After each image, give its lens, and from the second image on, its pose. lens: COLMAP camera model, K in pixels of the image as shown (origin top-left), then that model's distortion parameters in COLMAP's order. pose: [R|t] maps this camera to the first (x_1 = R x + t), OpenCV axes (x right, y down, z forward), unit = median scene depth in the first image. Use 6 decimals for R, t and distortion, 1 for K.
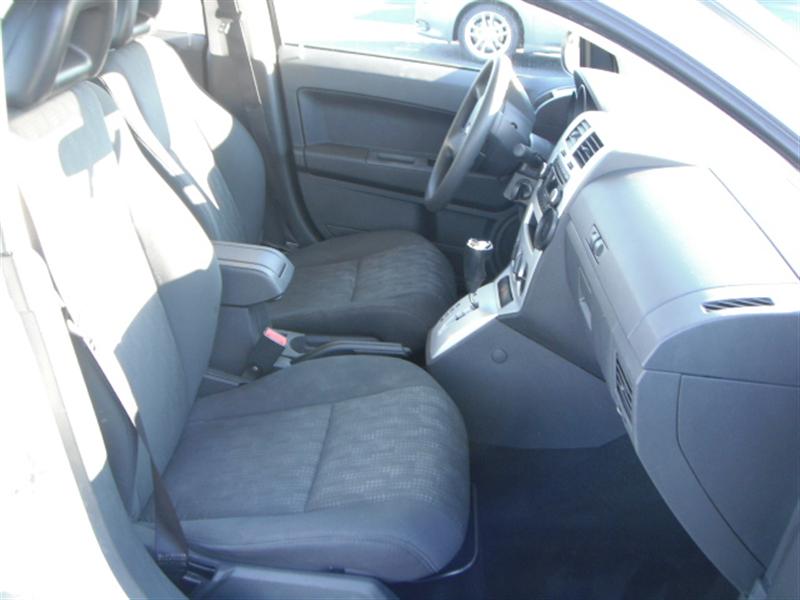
lens RADIAL K [[887.7, 0, 400.0], [0, 887.7, 300.0], [0, 0, 1]] dist [-0.213338, -0.006560]
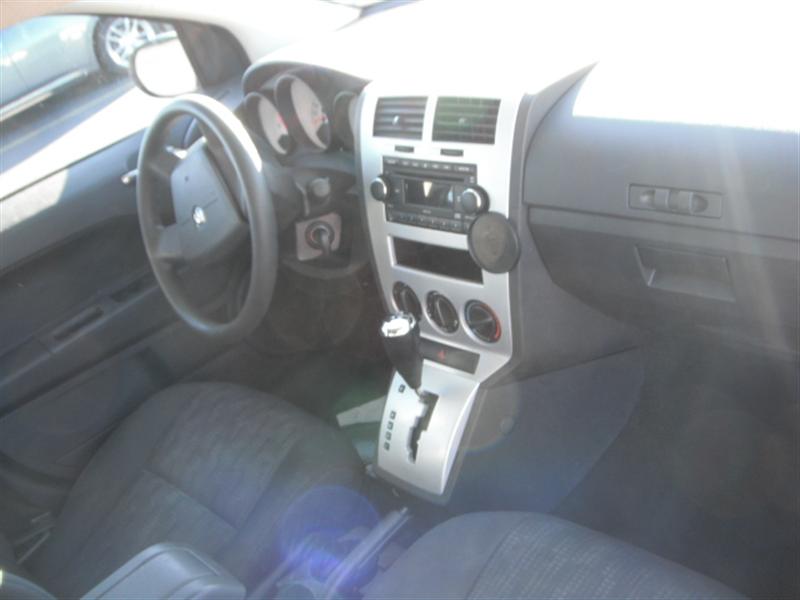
lens RADIAL K [[887.7, 0, 400.0], [0, 887.7, 300.0], [0, 0, 1]] dist [-0.213338, -0.006560]
pose [[0.621687, -0.603559, 0.499221, -0.247019], [0.600849, 0.776362, 0.190377, -0.211946], [-0.502479, 0.181601, 0.845302, 0.410761]]
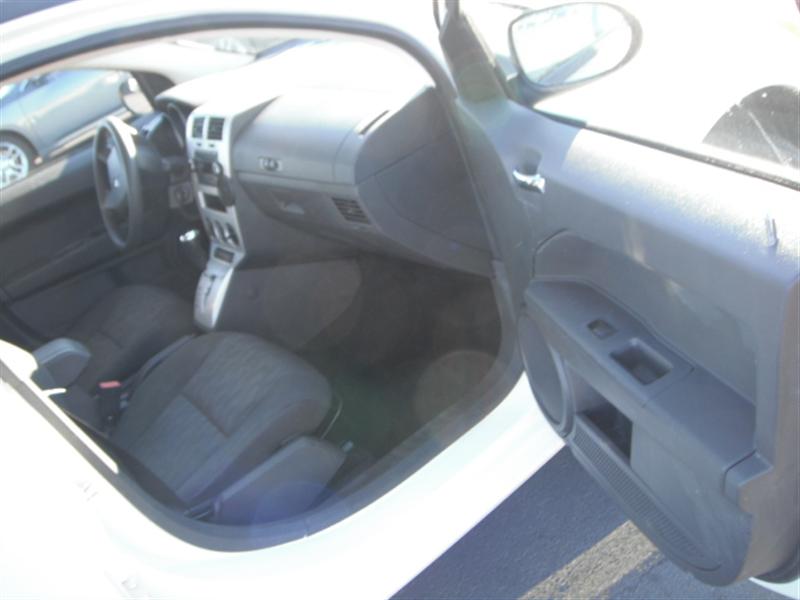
lens RADIAL K [[887.7, 0, 400.0], [0, 887.7, 300.0], [0, 0, 1]] dist [-0.213338, -0.006560]
pose [[0.704100, -0.592740, 0.391028, -0.262645], [0.610880, 0.786357, 0.092025, 0.086996], [-0.362034, 0.174076, 0.915767, -0.311030]]
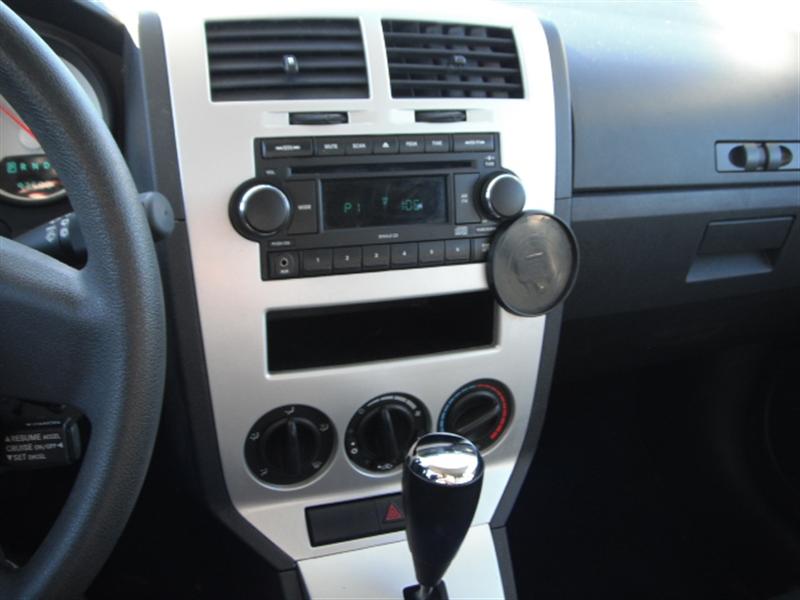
lens RADIAL K [[887.7, 0, 400.0], [0, 887.7, 300.0], [0, 0, 1]] dist [-0.213338, -0.006560]
pose [[-0.416919, -0.451918, 0.788637, -0.133472], [0.278195, 0.762560, 0.584046, -0.309072], [-0.865324, 0.462895, -0.192205, 1.067575]]
